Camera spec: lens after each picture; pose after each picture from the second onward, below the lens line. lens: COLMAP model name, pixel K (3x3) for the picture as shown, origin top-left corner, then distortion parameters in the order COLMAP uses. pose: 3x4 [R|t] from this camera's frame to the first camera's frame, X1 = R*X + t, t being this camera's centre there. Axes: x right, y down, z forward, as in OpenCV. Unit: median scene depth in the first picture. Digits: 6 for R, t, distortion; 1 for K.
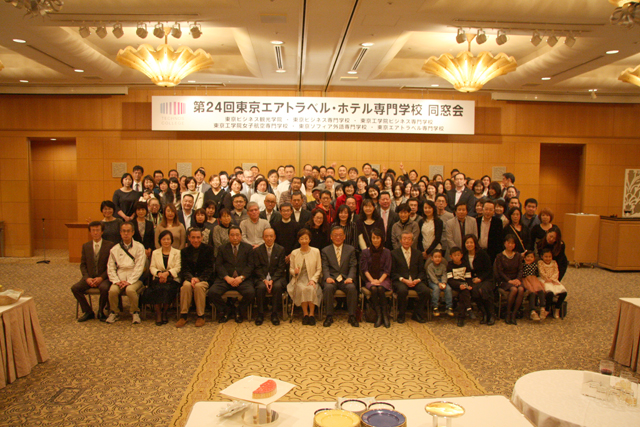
lens RADIAL K [[607.5, 0, 320.3], [0, 607.5, 216.0], [0, 0, 1]] dist [-0.005186, 0.000000]
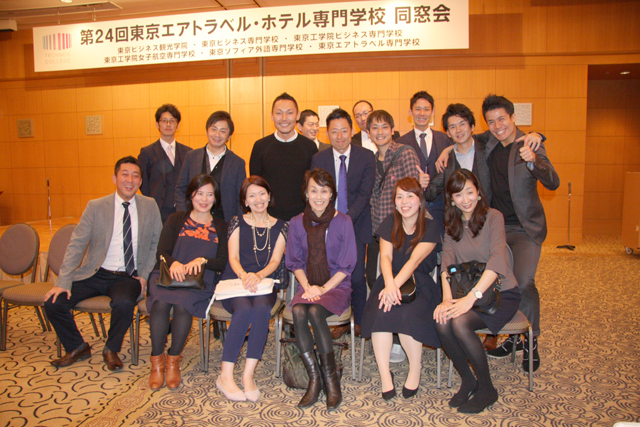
lens RADIAL K [[499.3, 0, 321.2], [0, 499.3, 210.3], [0, 0, 1]] dist [-0.065662, 0.039581]
pose [[0.972862, -0.001523, -0.231380, 0.226869], [0.010054, 0.999312, 0.035695, 0.018587], [0.231166, -0.037052, 0.972208, 0.454451]]
